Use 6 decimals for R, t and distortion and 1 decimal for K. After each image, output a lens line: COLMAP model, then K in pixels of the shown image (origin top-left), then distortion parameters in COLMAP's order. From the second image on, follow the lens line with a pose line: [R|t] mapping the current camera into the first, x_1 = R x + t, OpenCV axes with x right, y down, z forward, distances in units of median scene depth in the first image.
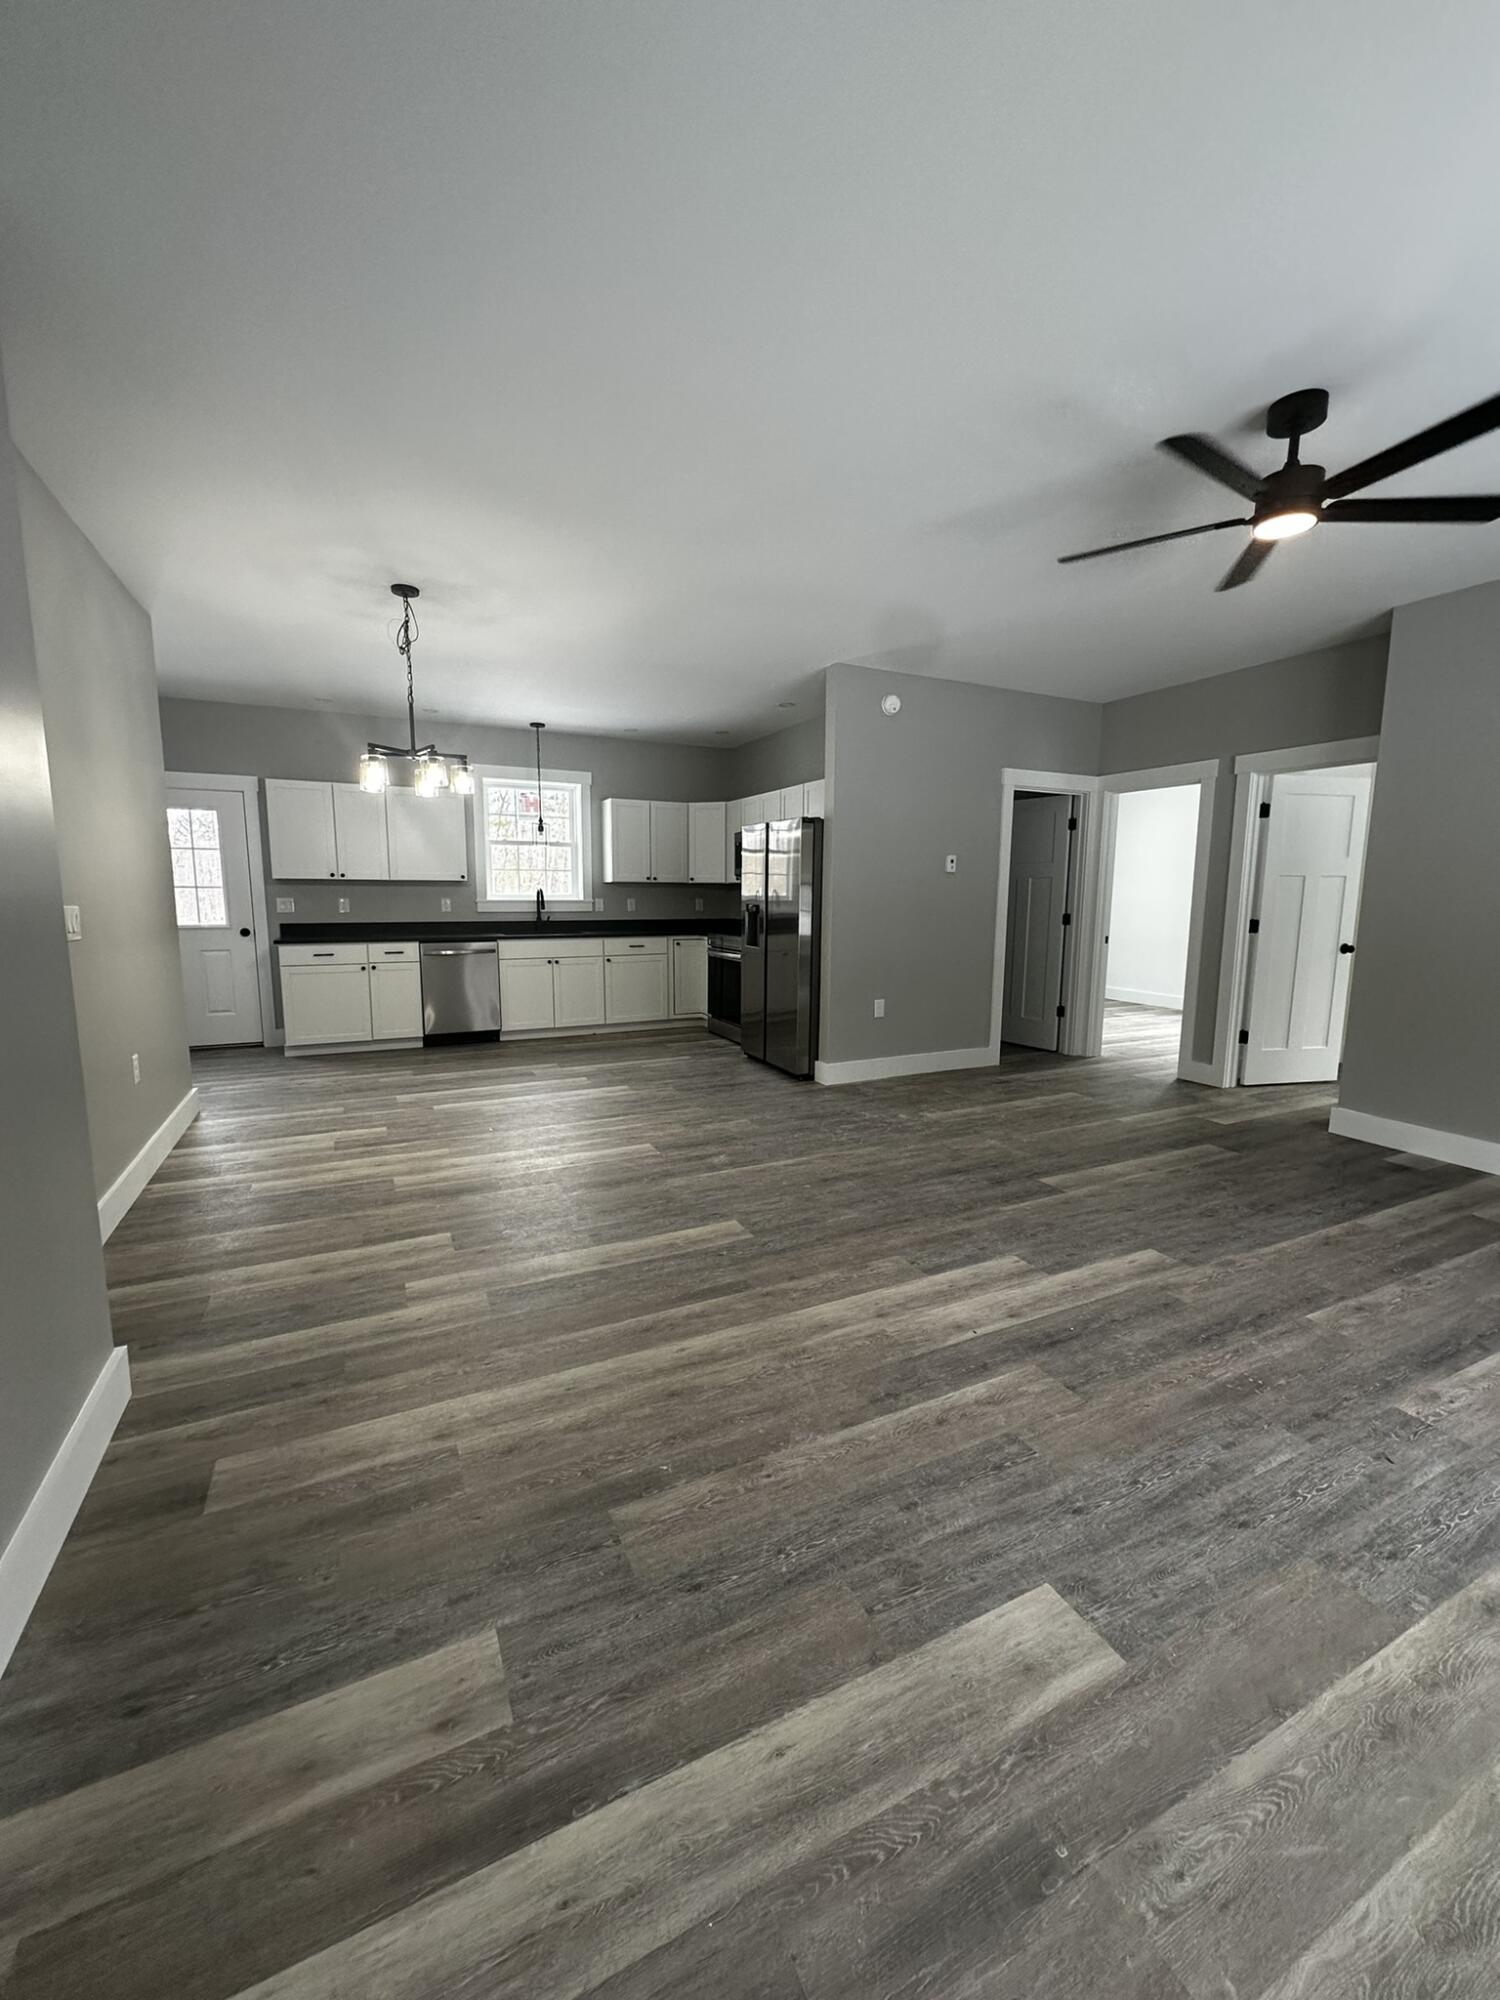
lens RADIAL K [[786.5, 0, 740.8], [0, 786.5, 996.3], [0, 0, 1]] dist [0.001784, 0.000665]
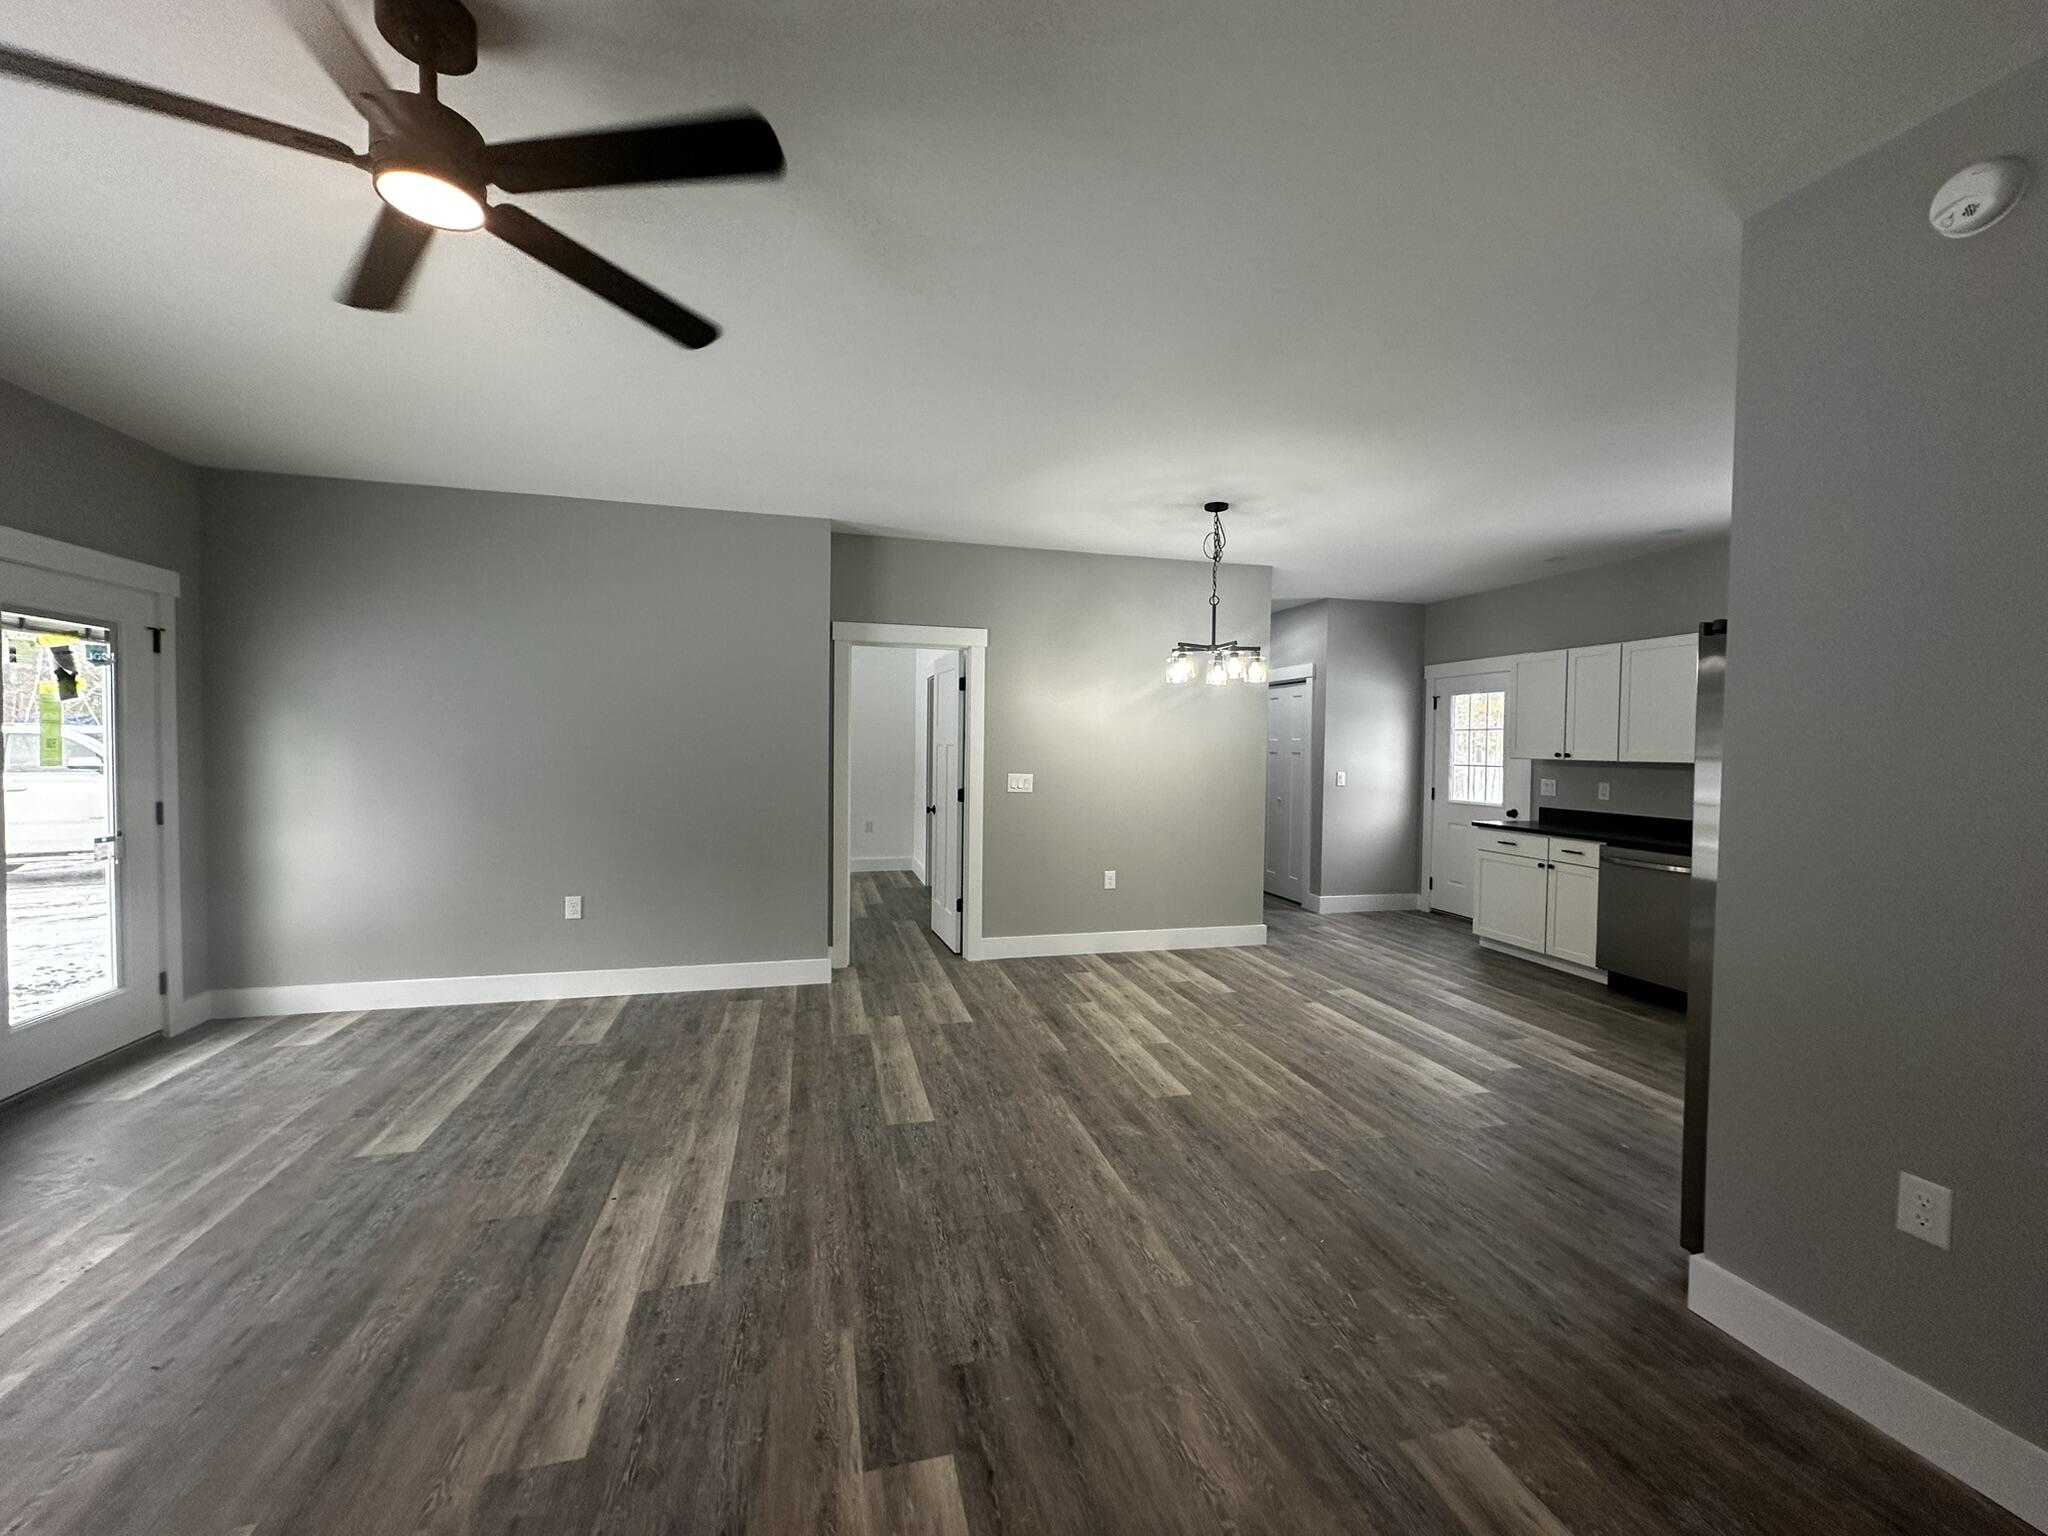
lens RADIAL K [[805.4, 0, 1027.7], [0, 805.4, 765.1], [0, 0, 1]] dist [0.001784, 0.000665]
pose [[-0.181581, 0.014339, -0.983271, 1.080189], [-0.145027, 0.988570, 0.041198, -0.228914], [0.972623, 0.150082, -0.177426, 1.427359]]
